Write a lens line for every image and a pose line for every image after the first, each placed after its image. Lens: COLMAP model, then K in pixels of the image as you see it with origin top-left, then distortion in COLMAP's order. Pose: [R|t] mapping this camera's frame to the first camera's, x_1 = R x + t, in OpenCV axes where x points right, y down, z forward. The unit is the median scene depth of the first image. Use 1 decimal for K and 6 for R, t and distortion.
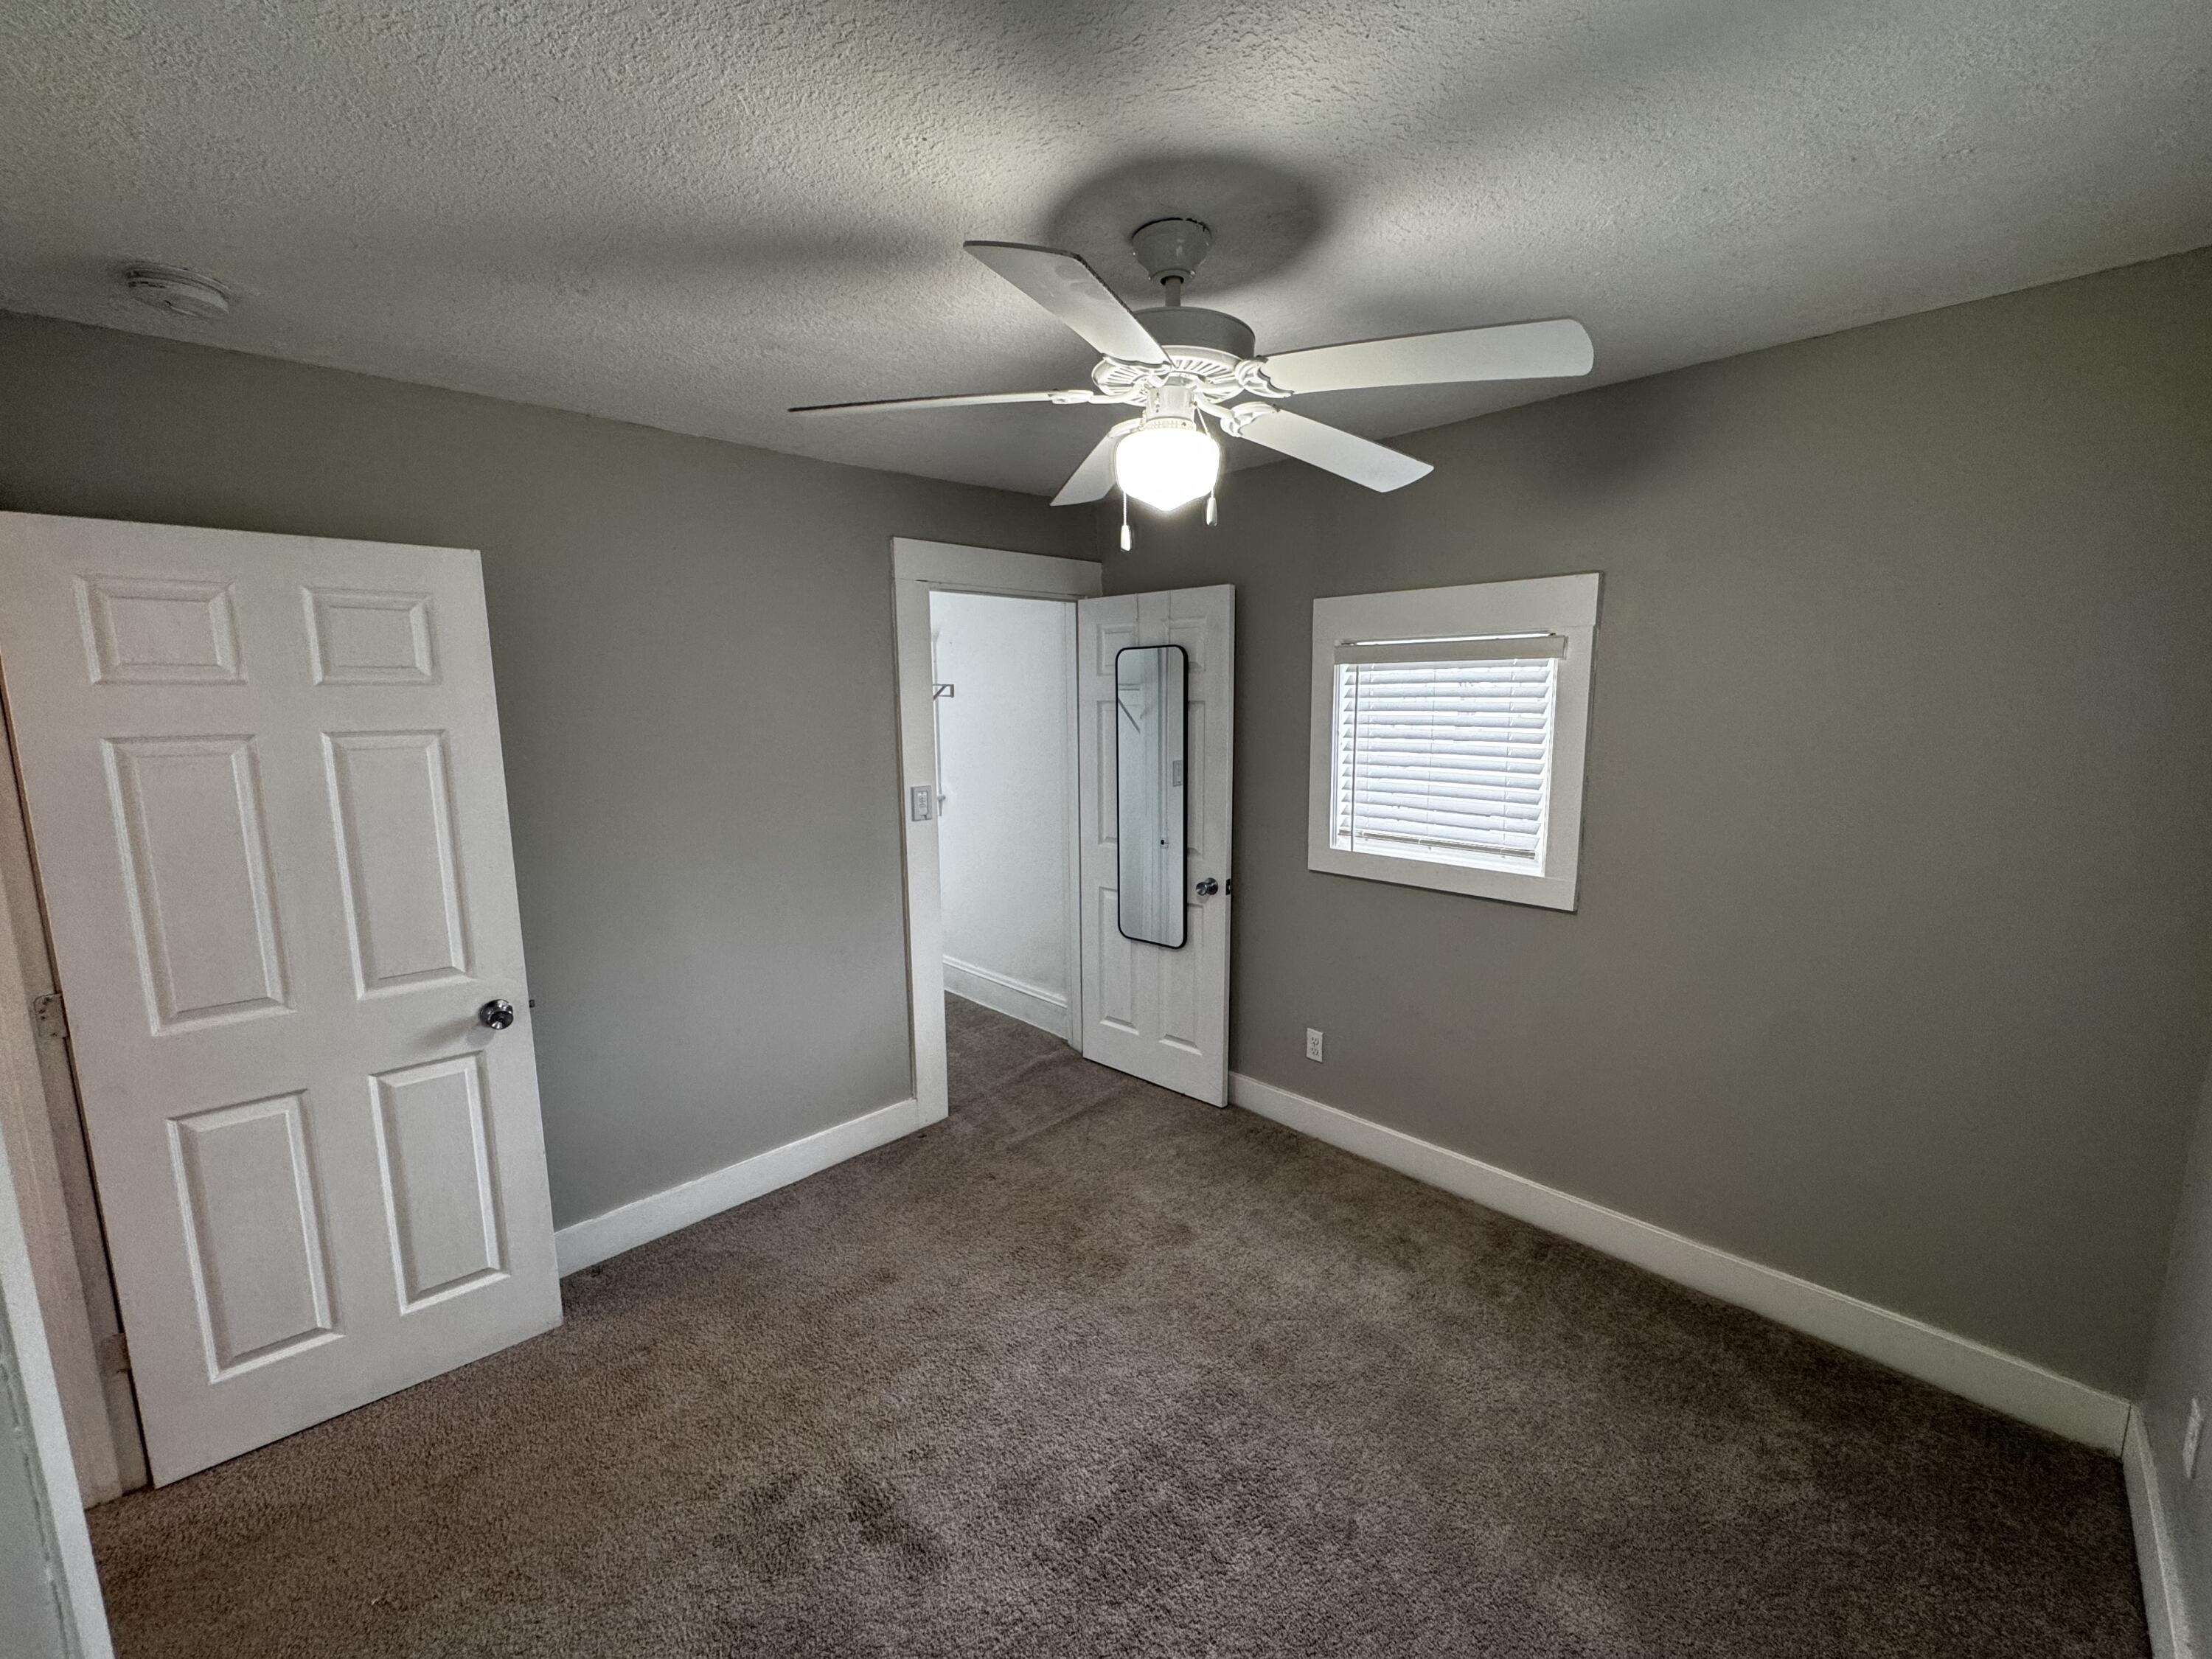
lens RADIAL K [[882.3, 0, 1110.5], [0, 882.3, 822.2], [0, 0, 1]] dist [-0.000518, -0.001067]
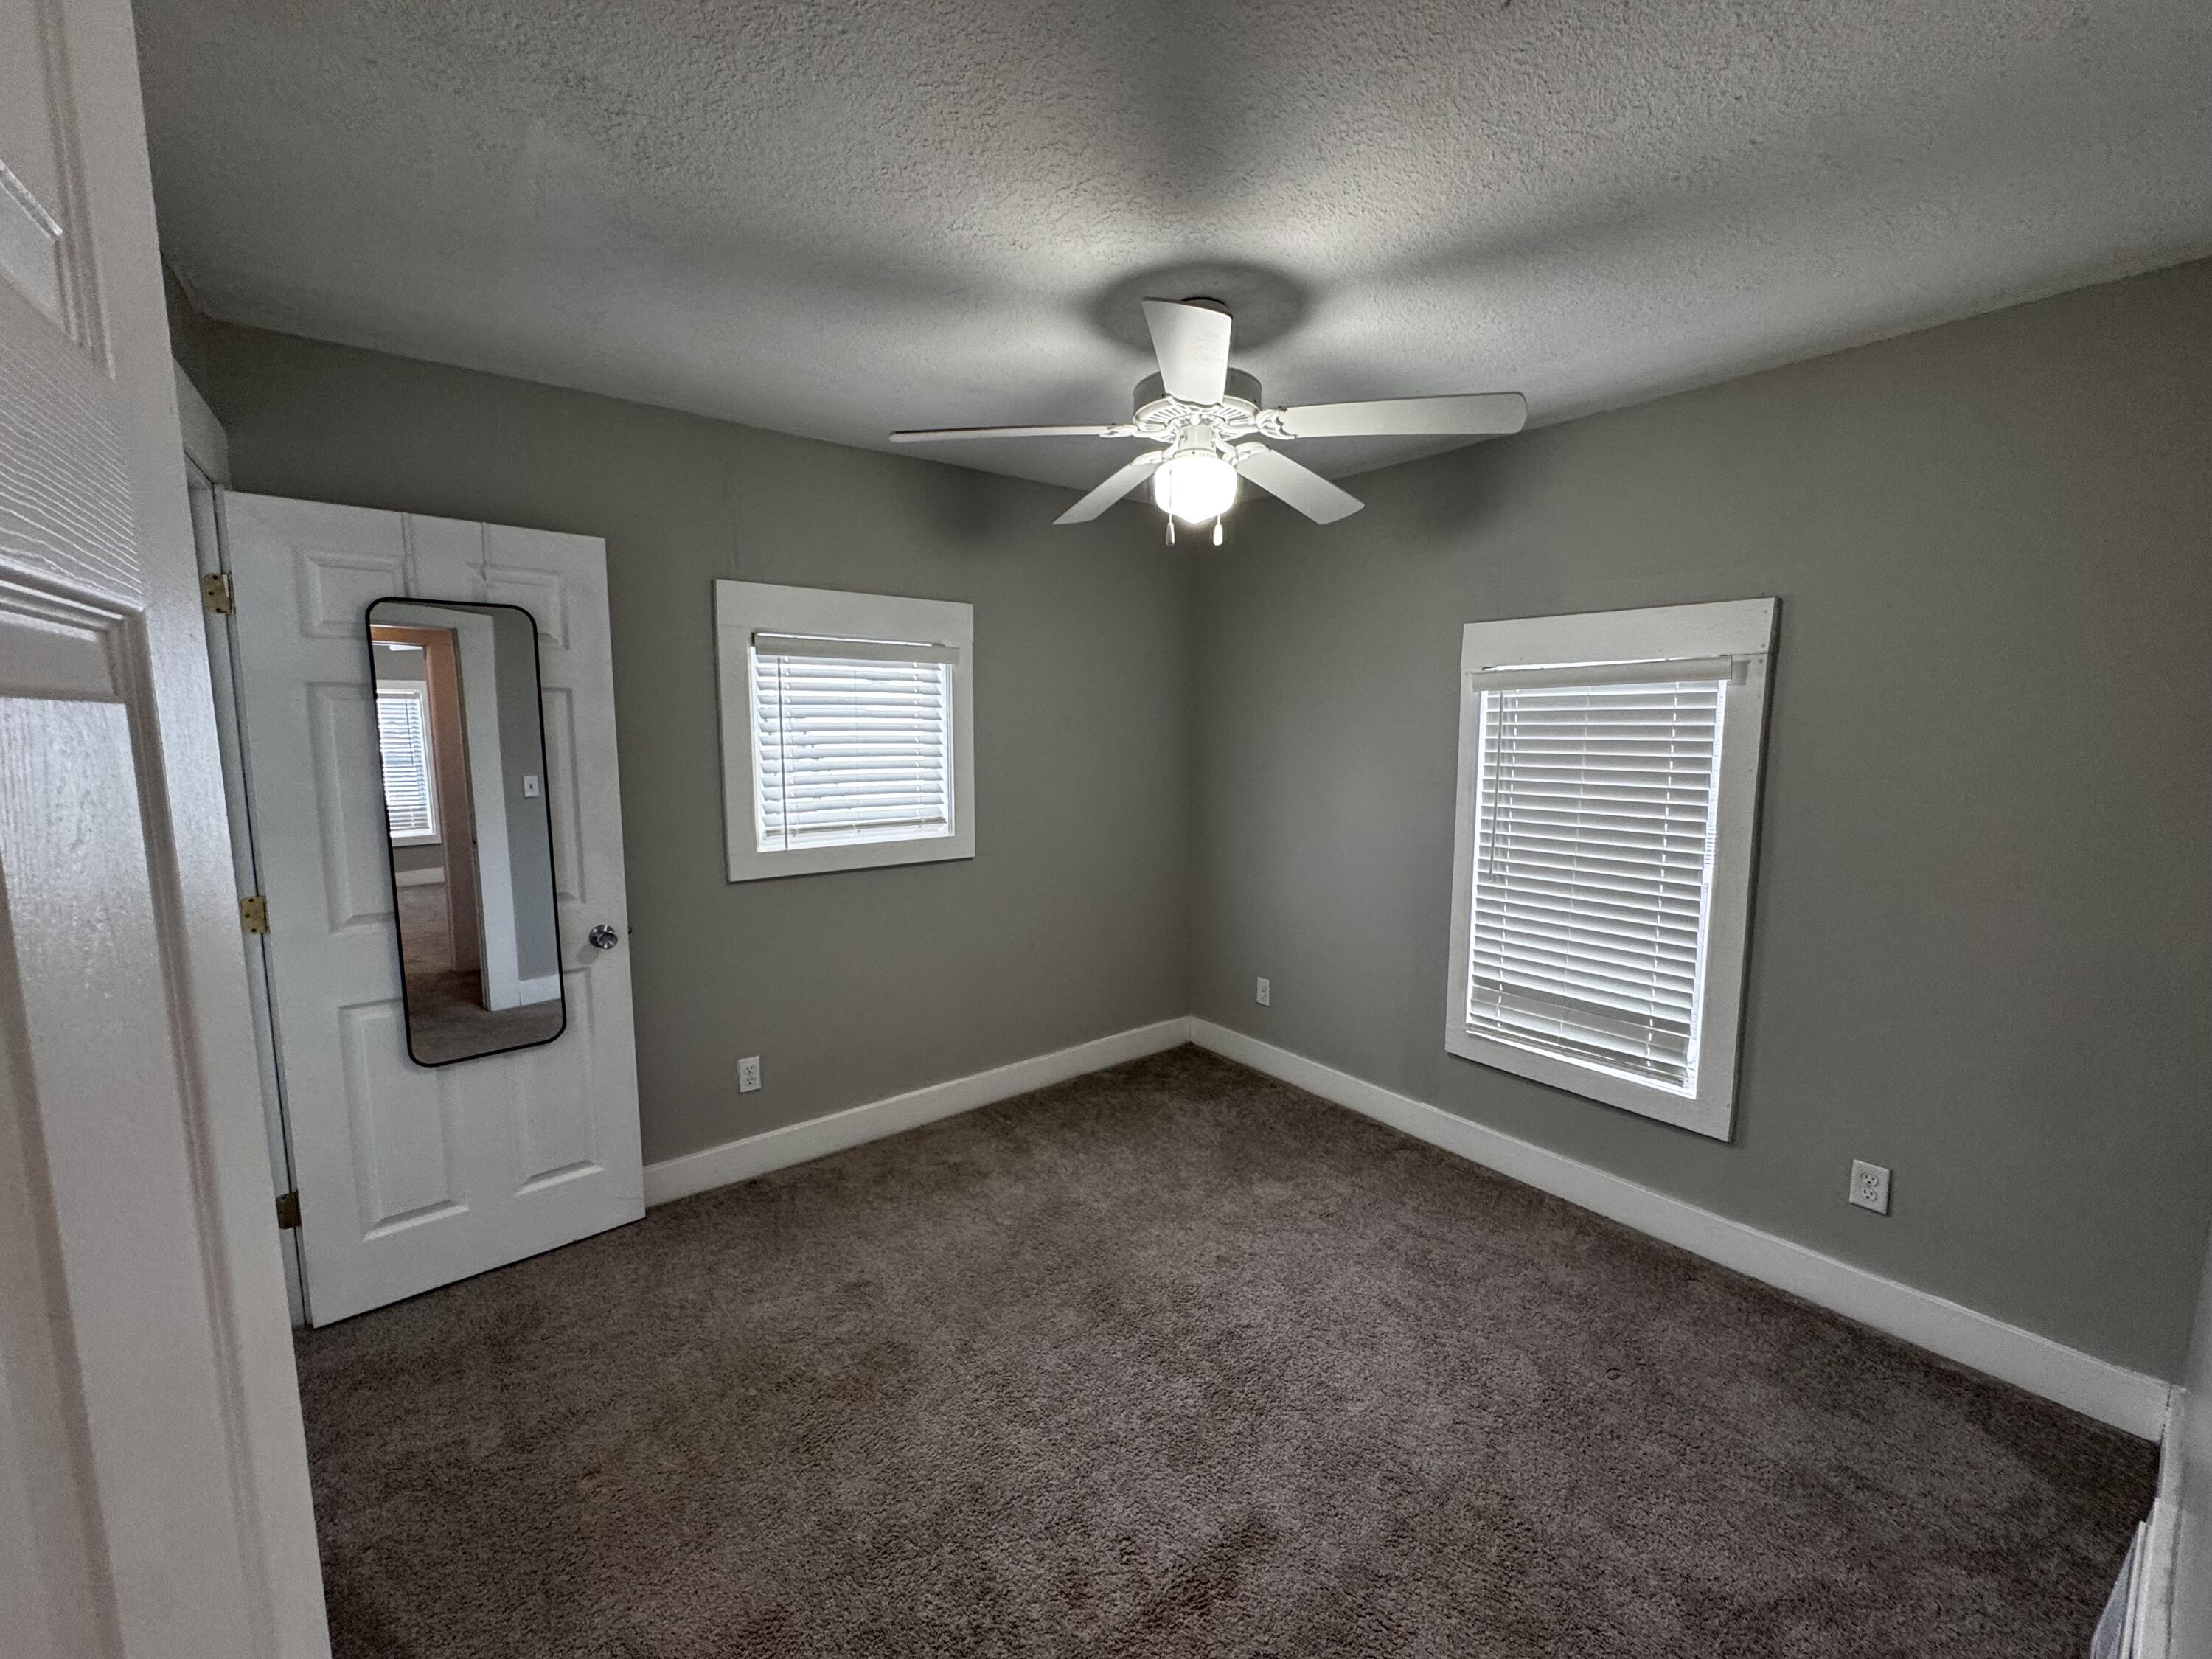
lens RADIAL K [[882.3, 0, 1110.4], [0, 882.3, 825.0], [0, 0, 1]] dist [-0.000518, -0.001067]
pose [[0.112421, -0.110504, 0.987497, -0.642119], [0.137460, 0.985971, 0.094684, -0.036986], [-0.984107, 0.125096, 0.126034, 0.533255]]
